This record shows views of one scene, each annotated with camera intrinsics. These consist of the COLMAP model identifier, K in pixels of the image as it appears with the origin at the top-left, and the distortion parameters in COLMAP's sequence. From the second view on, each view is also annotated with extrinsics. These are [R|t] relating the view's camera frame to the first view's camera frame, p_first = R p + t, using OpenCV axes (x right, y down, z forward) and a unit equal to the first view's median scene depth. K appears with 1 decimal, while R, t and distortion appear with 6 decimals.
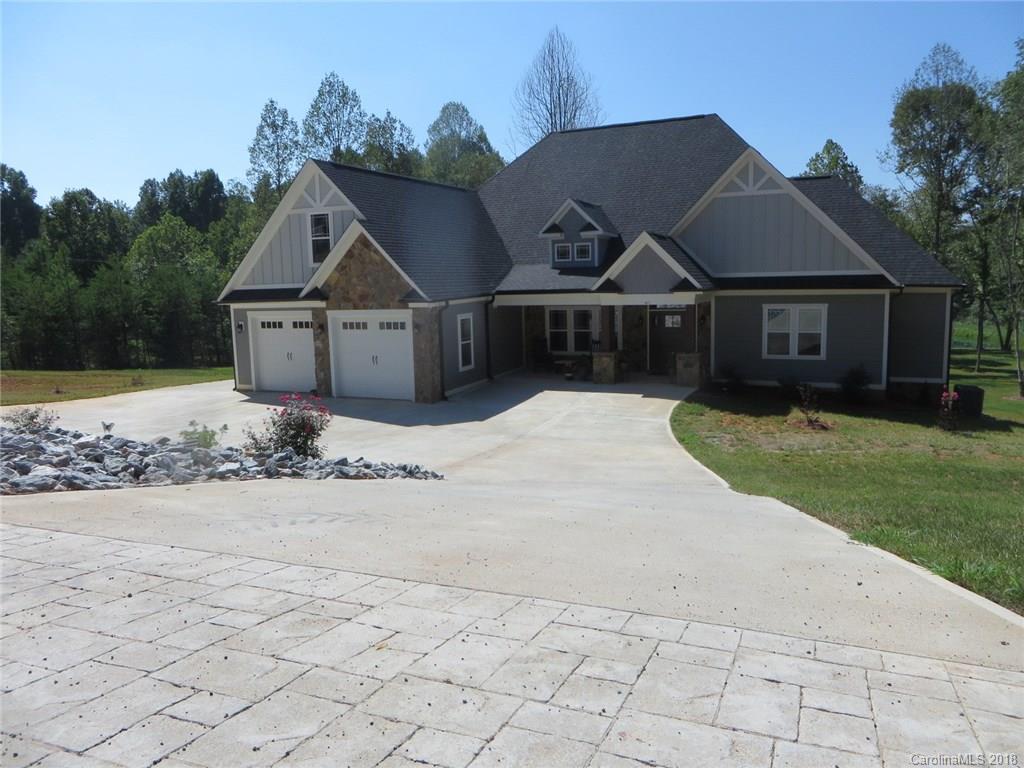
lens RADIAL K [[751.8, 0, 509.9], [0, 751.8, 383.8], [0, 0, 1]] dist [0.000585, 0.004048]
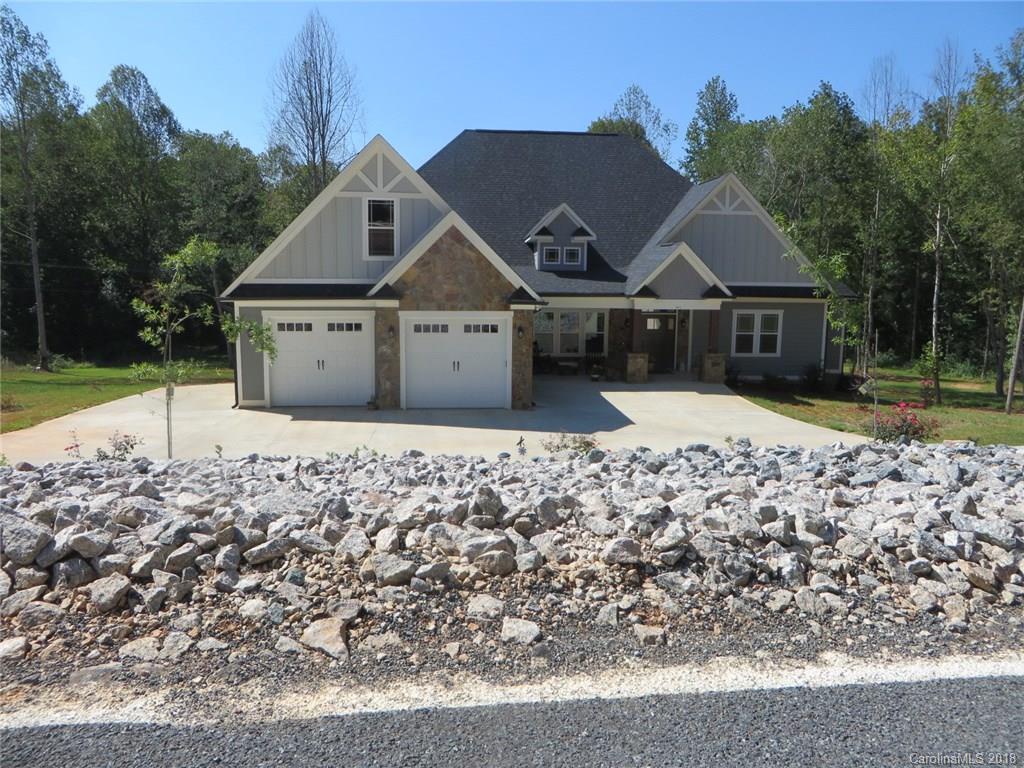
lens RADIAL K [[751.8, 0, 510.1], [0, 751.8, 383.8], [0, 0, 1]] dist [0.000585, 0.004048]
pose [[0.876103, -0.035725, 0.480798, -0.549710], [0.034958, 0.999333, 0.010553, -0.017013], [-0.480854, 0.007563, 0.876768, 0.165423]]
